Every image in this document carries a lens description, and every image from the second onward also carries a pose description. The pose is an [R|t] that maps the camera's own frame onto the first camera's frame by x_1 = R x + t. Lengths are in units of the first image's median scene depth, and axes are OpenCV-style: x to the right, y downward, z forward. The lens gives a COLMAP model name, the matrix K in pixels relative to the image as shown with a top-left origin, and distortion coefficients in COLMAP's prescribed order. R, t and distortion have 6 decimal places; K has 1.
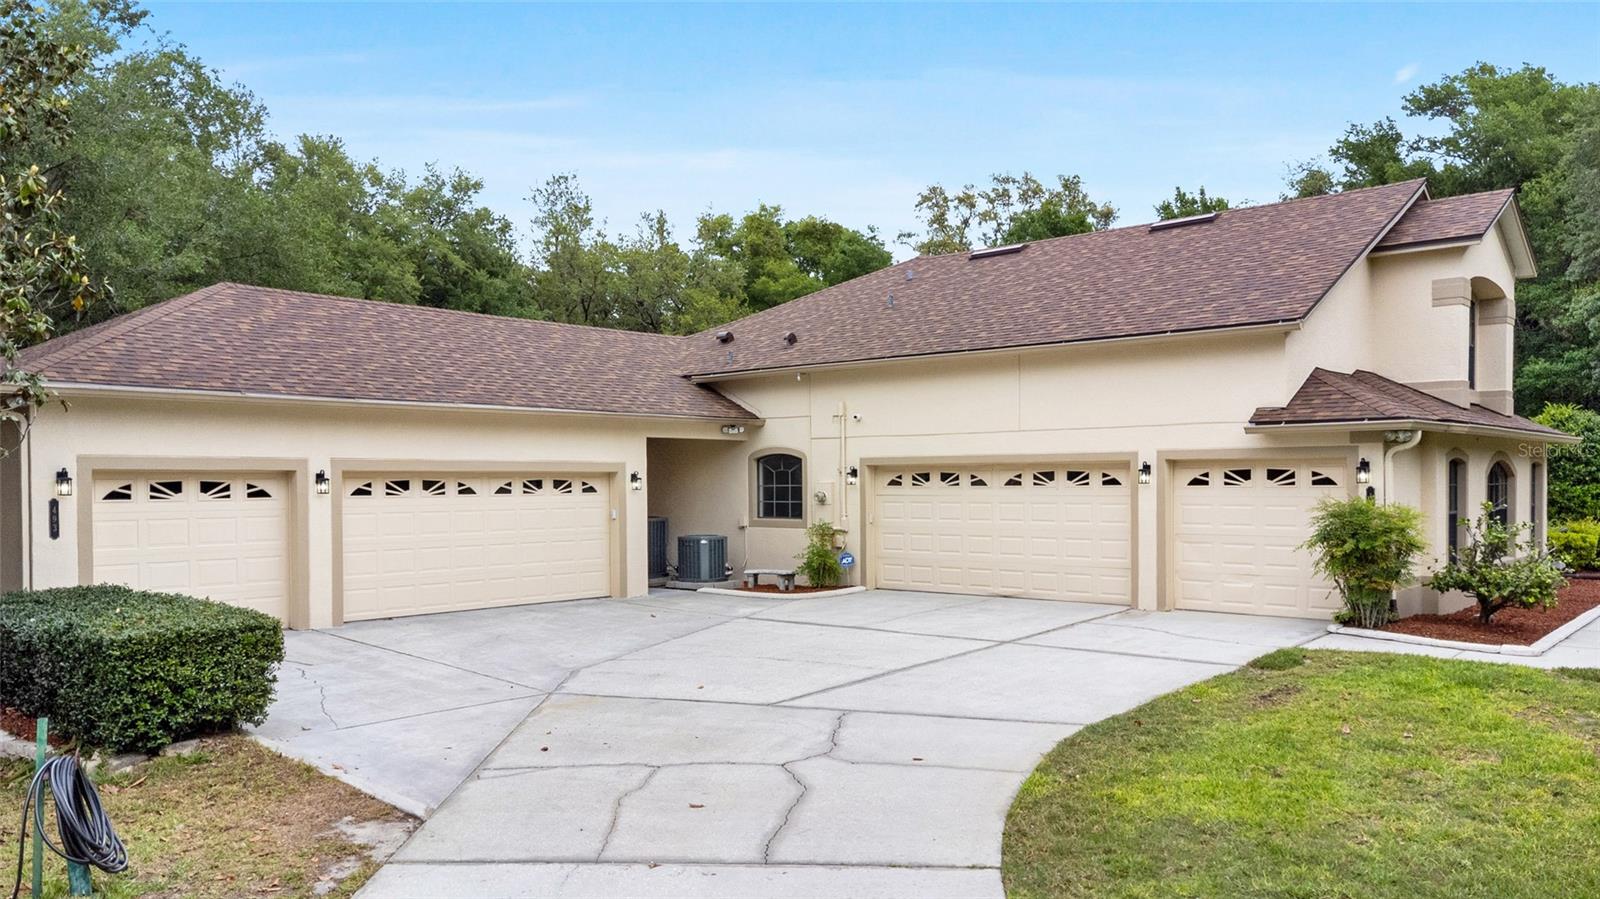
lens RADIAL K [[1183.2, 0, 802.0], [0, 1183.2, 507.0], [0, 0, 1]] dist [0.010258, 0.003882]
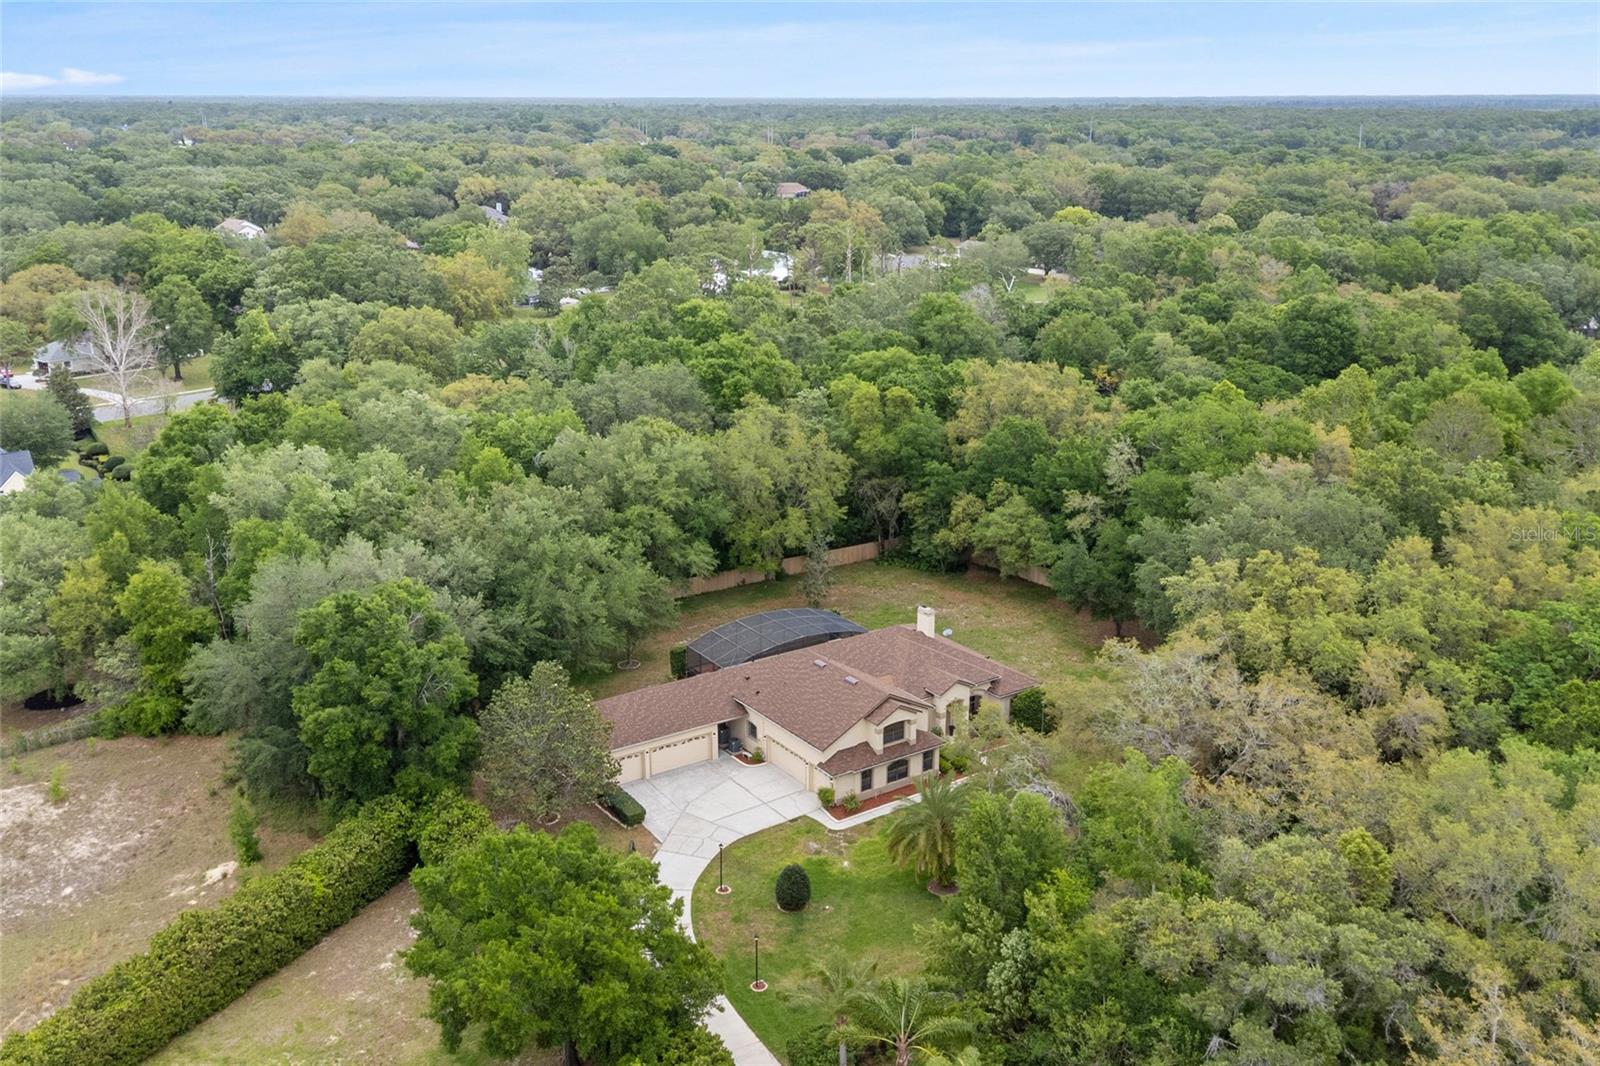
lens RADIAL K [[1337.9, 0, 817.6], [0, 1337.9, 523.7], [0, 0, 1]] dist [0.037241, -0.005698]
pose [[0.974686, 0.078426, -0.209373, 1.413418], [-0.025722, 0.969575, 0.243438, -2.338733], [0.222094, -0.231890, 0.947049, -3.989734]]
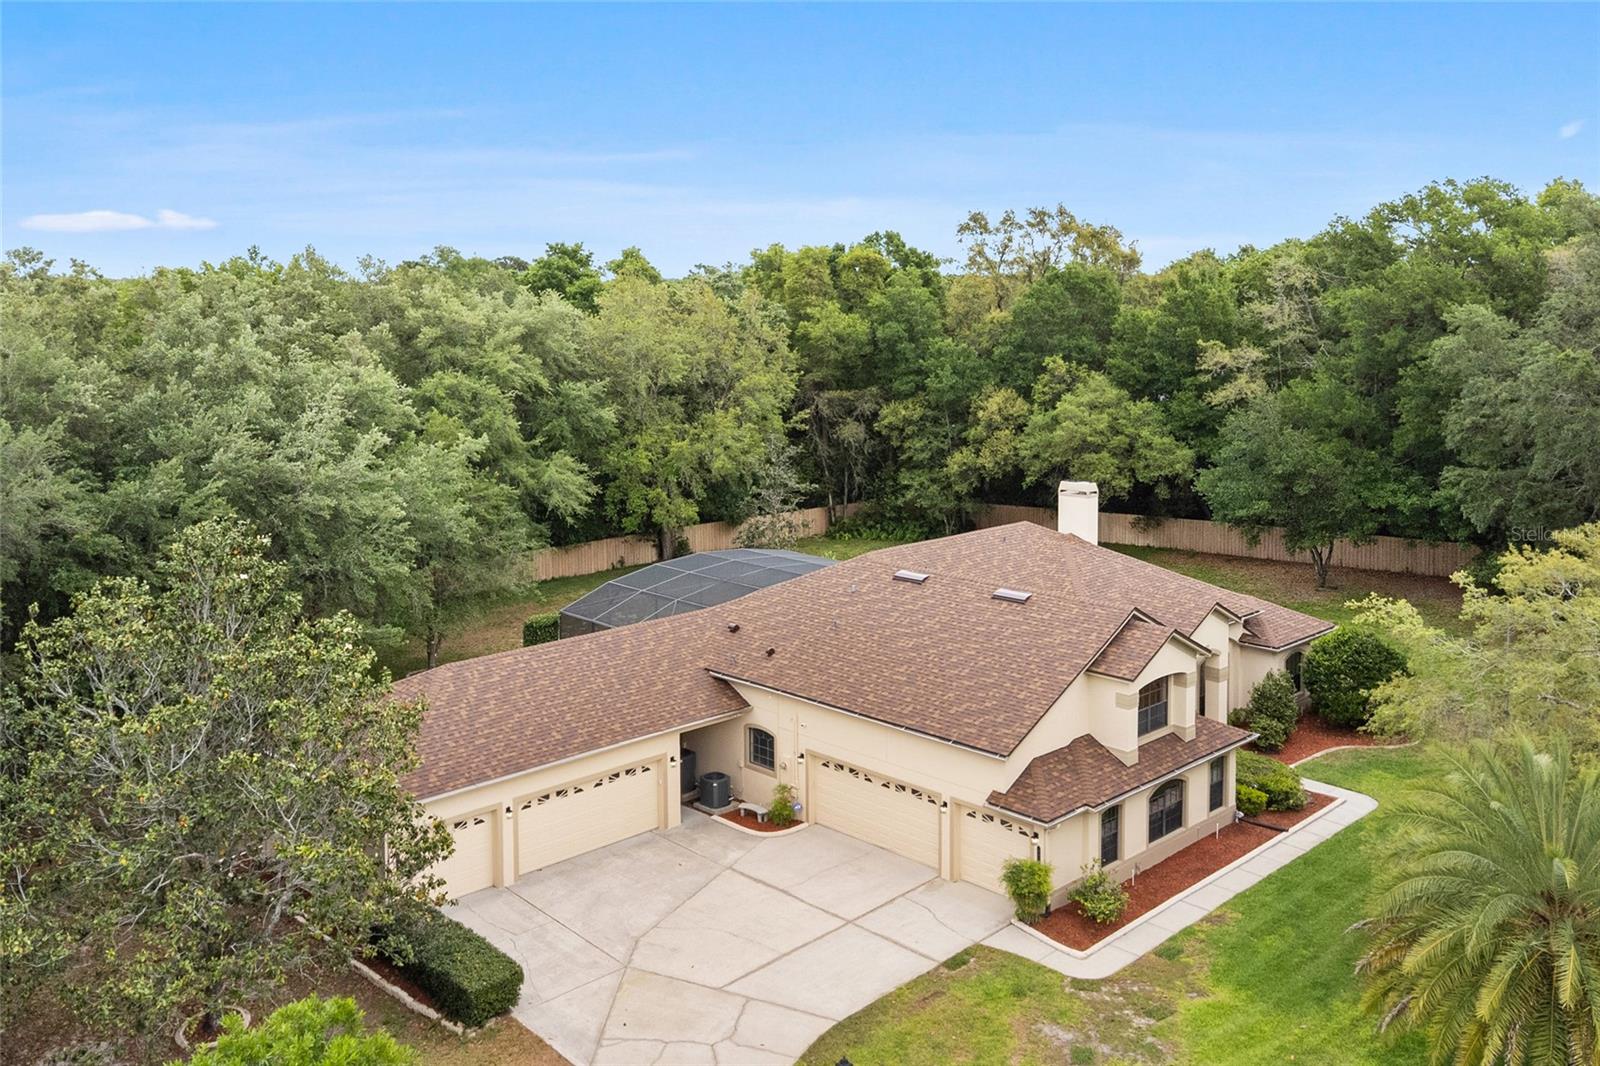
lens RADIAL K [[1374.3, 0, 801.1], [0, 1374.3, 384.8], [0, 0, 1]] dist [0.006838, 0.012224]
pose [[0.997205, 0.008187, -0.074265, 0.222192], [-0.004949, 0.999033, 0.043684, -0.778442], [0.074551, -0.043194, 0.996281, -1.120075]]
